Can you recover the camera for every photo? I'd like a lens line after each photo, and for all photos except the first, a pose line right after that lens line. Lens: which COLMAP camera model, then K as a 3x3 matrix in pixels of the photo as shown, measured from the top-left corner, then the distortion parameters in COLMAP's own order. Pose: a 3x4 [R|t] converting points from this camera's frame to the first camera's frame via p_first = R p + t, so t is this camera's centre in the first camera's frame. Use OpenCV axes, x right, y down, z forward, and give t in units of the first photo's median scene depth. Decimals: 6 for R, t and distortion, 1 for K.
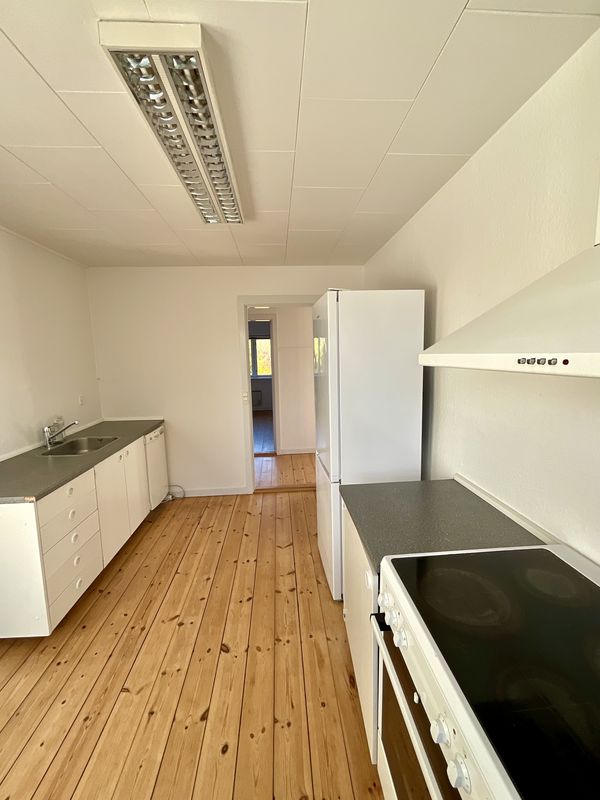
lens RADIAL K [[326.1, 0, 299.0], [0, 326.1, 398.0], [0, 0, 1]] dist [0.001265, 0.000378]
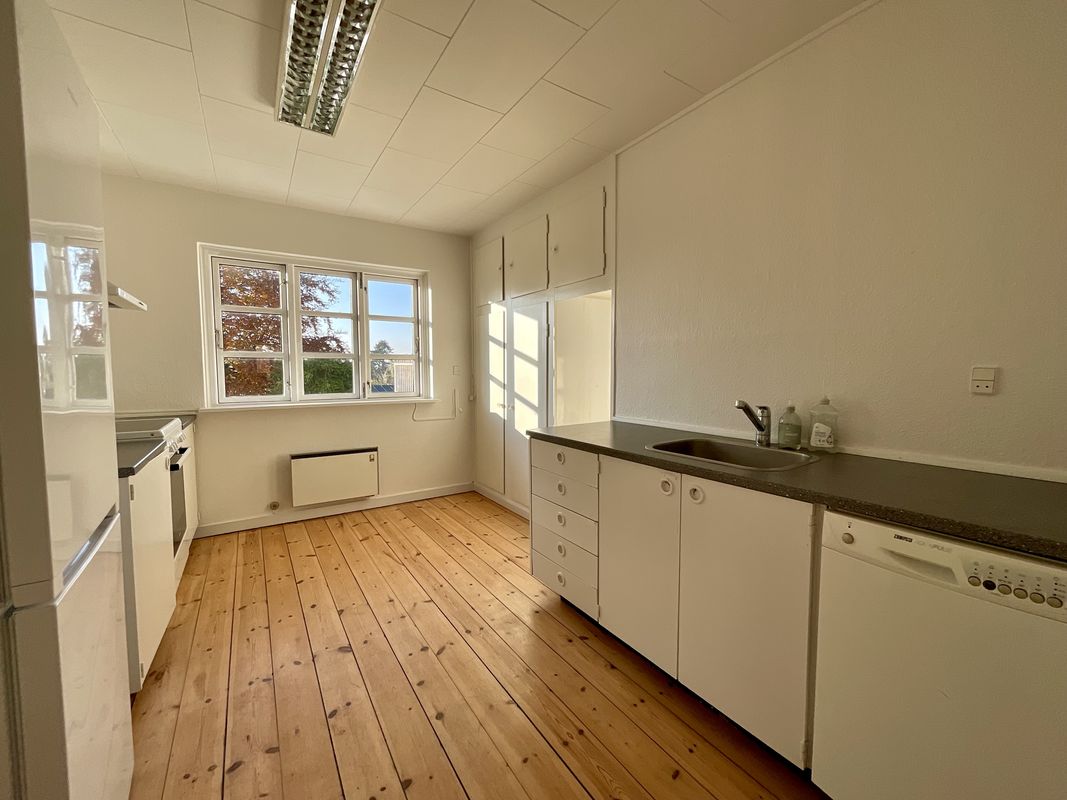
lens RADIAL K [[435.0, 0, 533.6], [0, 435.0, 398.5], [0, 0, 1]] dist [0.001265, 0.000378]
pose [[-0.870942, 0.049320, -0.488904, -0.139127], [-0.048181, 0.981585, 0.184852, -0.055772], [0.489018, 0.184551, -0.852527, 2.044348]]
